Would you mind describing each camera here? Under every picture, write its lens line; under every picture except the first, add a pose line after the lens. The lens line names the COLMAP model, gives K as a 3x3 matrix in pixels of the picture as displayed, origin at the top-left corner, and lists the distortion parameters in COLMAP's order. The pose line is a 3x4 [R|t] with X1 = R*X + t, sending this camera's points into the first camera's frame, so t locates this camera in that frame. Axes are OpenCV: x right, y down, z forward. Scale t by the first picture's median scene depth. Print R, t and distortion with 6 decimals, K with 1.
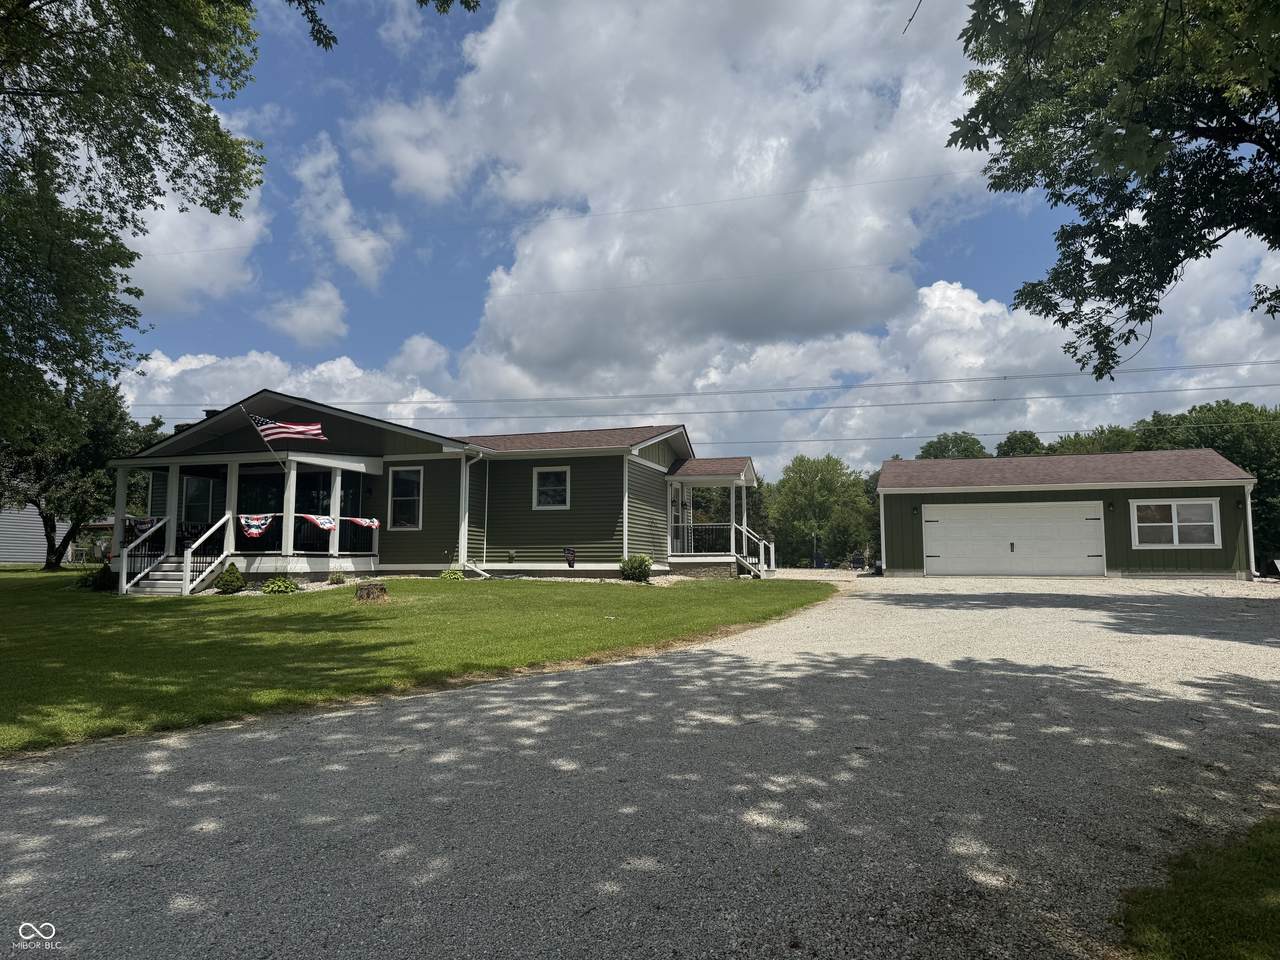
lens RADIAL K [[909.5, 0, 640.0], [0, 909.5, 480.0], [0, 0, 1]] dist [0.130072, -0.174557]
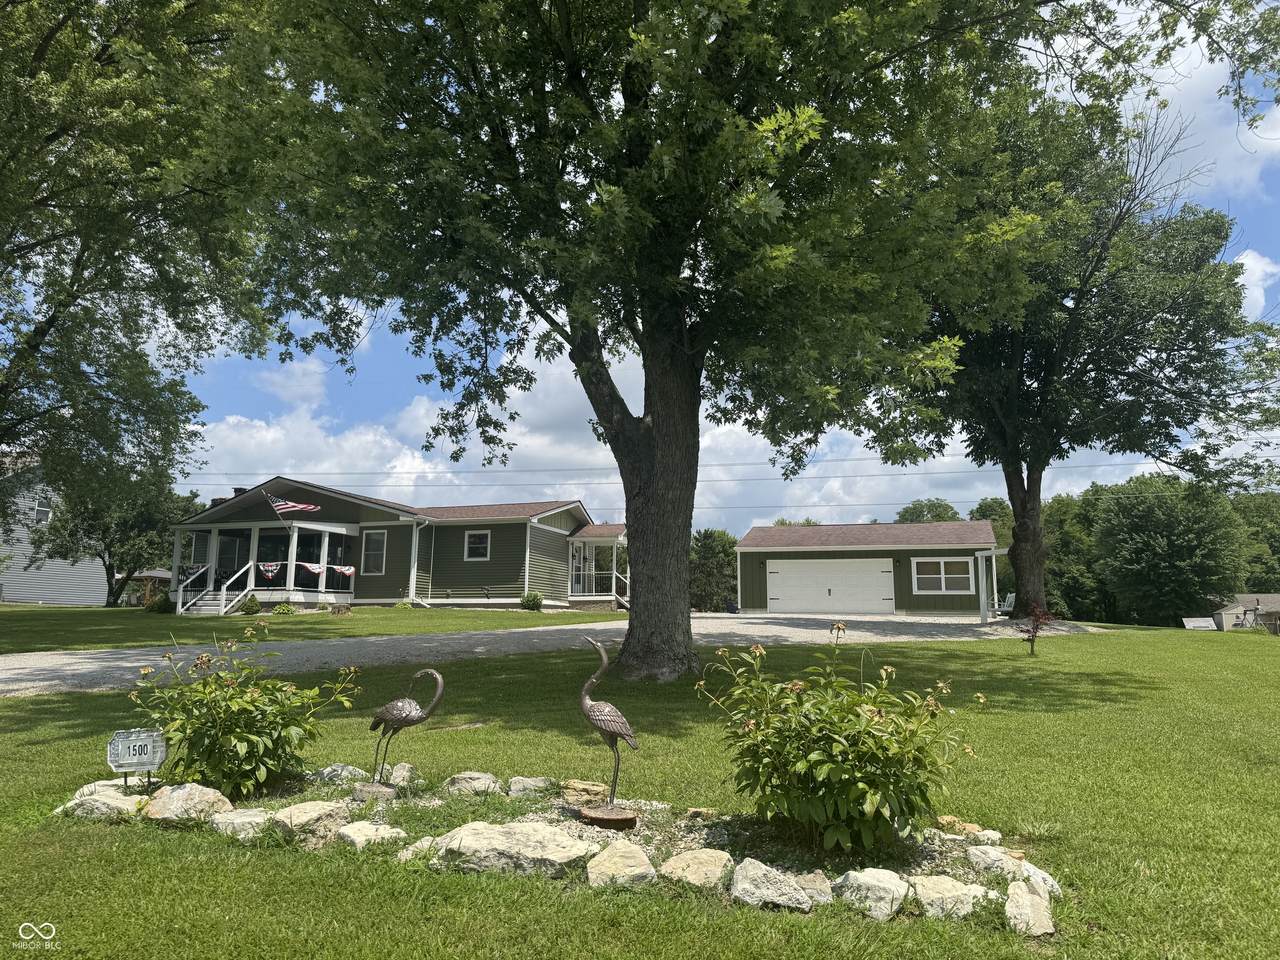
lens RADIAL K [[909.5, 0, 640.0], [0, 909.5, 480.0], [0, 0, 1]] dist [0.130072, -0.174557]
pose [[0.999953, 0.005790, -0.007810, 0.172689], [-0.006305, 0.997691, -0.067621, 0.001589], [0.007401, 0.067667, 0.997681, -0.440852]]
